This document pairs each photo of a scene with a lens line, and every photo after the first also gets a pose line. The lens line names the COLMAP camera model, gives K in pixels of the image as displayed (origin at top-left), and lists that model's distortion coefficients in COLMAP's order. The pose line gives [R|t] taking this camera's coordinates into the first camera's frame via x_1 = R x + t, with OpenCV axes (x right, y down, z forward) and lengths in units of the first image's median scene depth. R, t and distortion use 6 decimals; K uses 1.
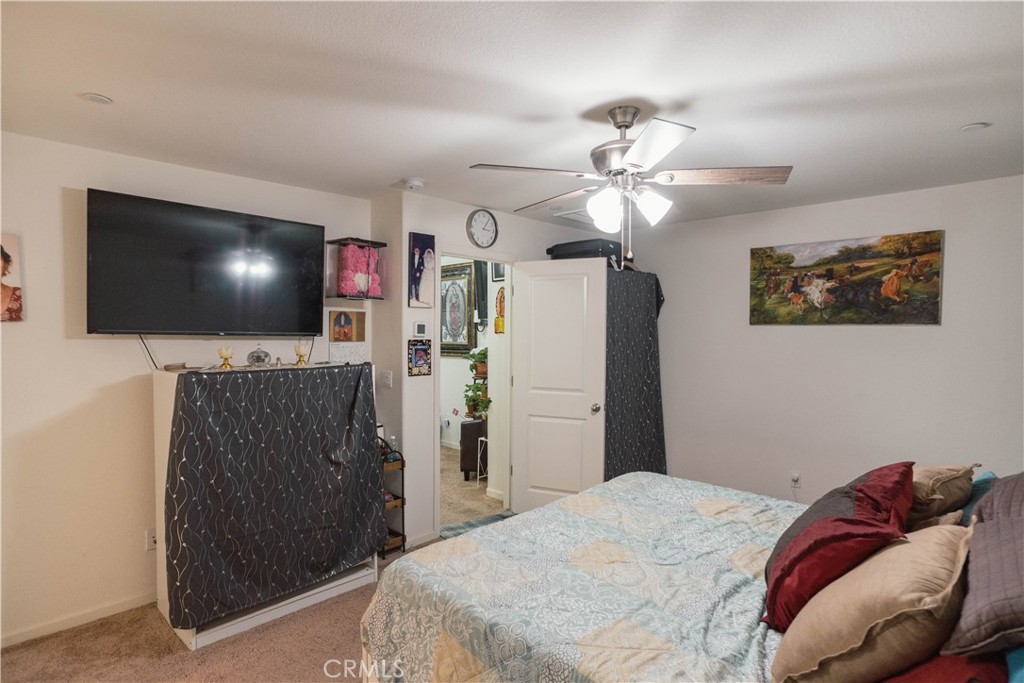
lens RADIAL K [[547.4, 0, 515.8], [0, 547.4, 346.7], [0, 0, 1]] dist [-0.059715, 0.044166]
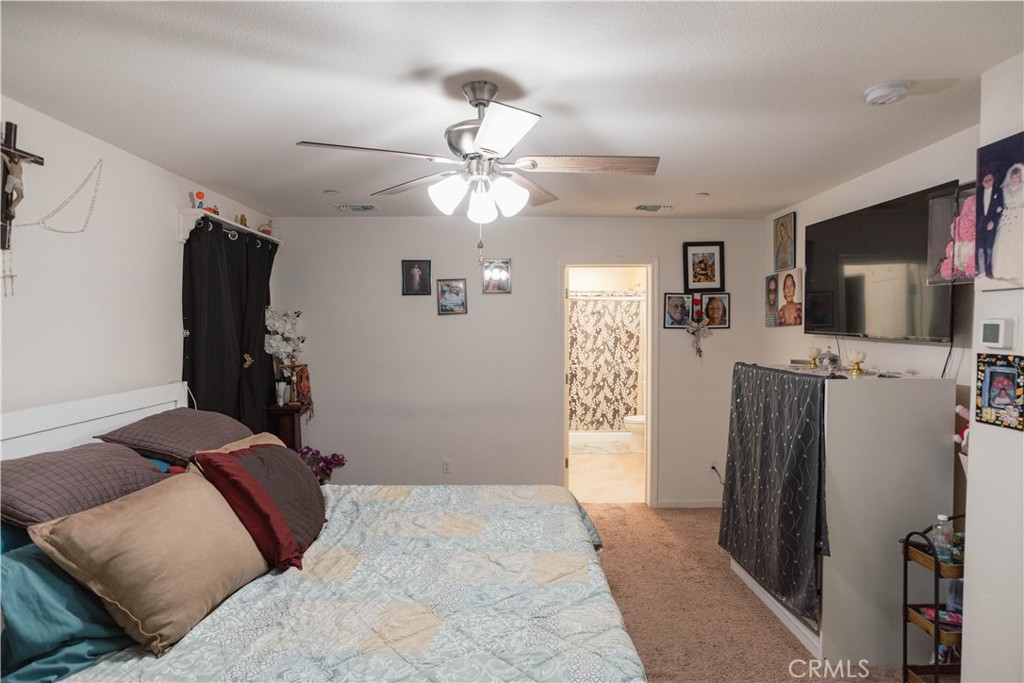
lens RADIAL K [[547.4, 0, 515.8], [0, 547.4, 346.7], [0, 0, 1]] dist [-0.059715, 0.044166]
pose [[-0.716319, 0.024250, -0.697351, 0.477919], [-0.022946, 0.998037, 0.058276, -0.038039], [0.697395, 0.057746, -0.714357, 1.031851]]
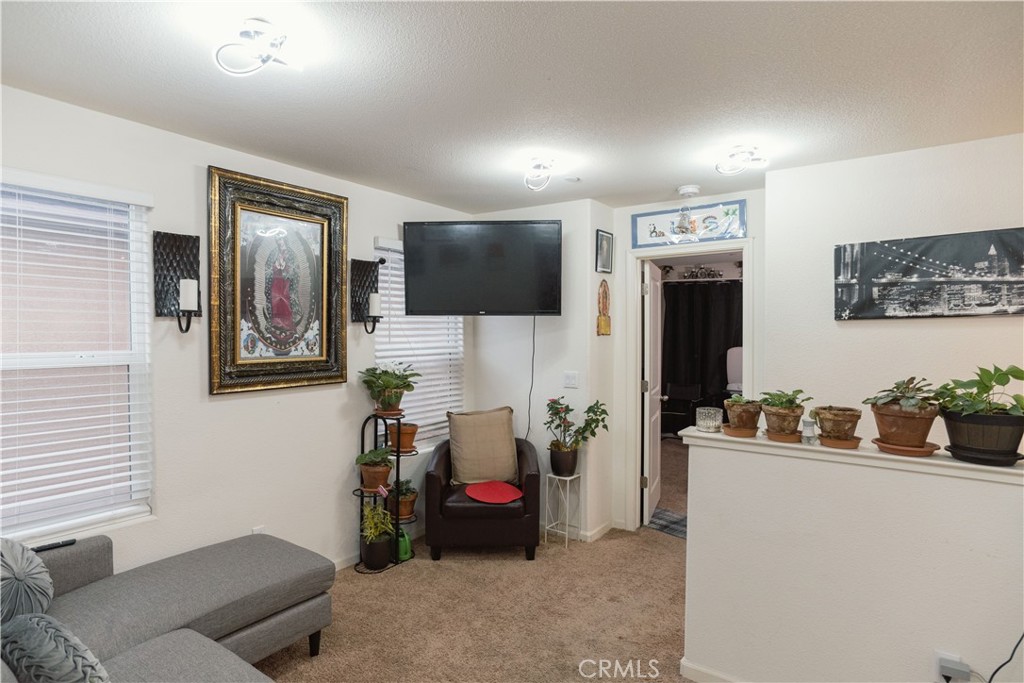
lens RADIAL K [[547.4, 0, 515.8], [0, 547.4, 346.7], [0, 0, 1]] dist [-0.059715, 0.044166]
pose [[-0.157193, -0.030623, 0.987093, -1.039916], [0.024343, 0.999095, 0.034872, -0.049902], [-0.987268, 0.029511, -0.156305, 1.591928]]
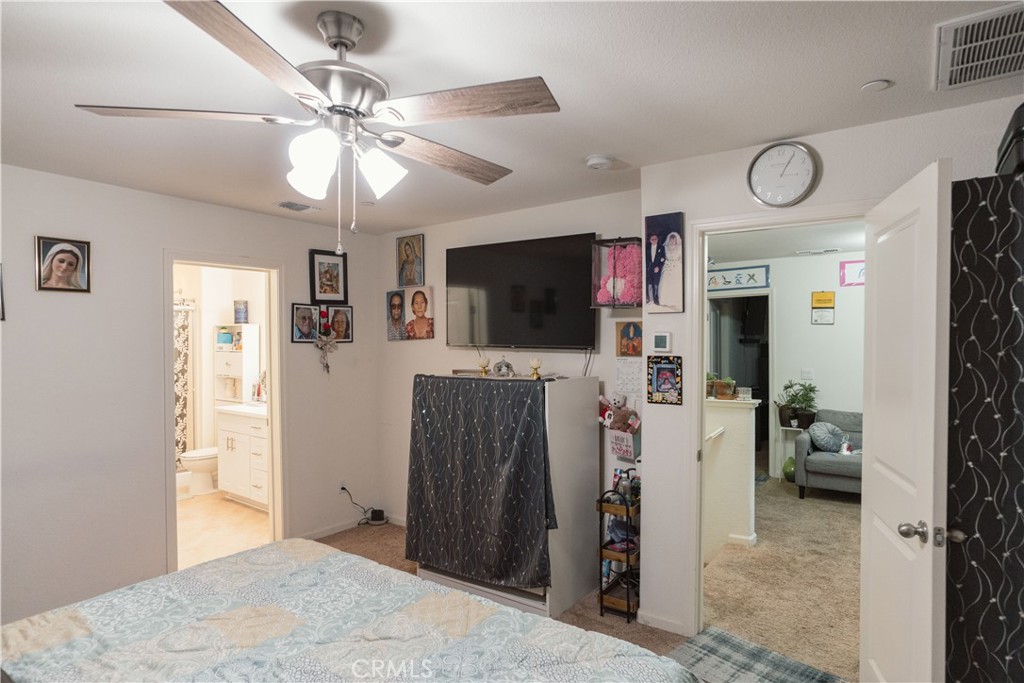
lens RADIAL K [[569.9, 0, 513.8], [0, 569.9, 346.9], [0, 0, 1]] dist [-0.061845, 0.048388]
pose [[0.131807, 0.005738, -0.991259, 0.562542], [-0.026295, 0.999652, 0.002290, -0.021407], [0.990927, 0.025763, 0.131912, 0.686933]]
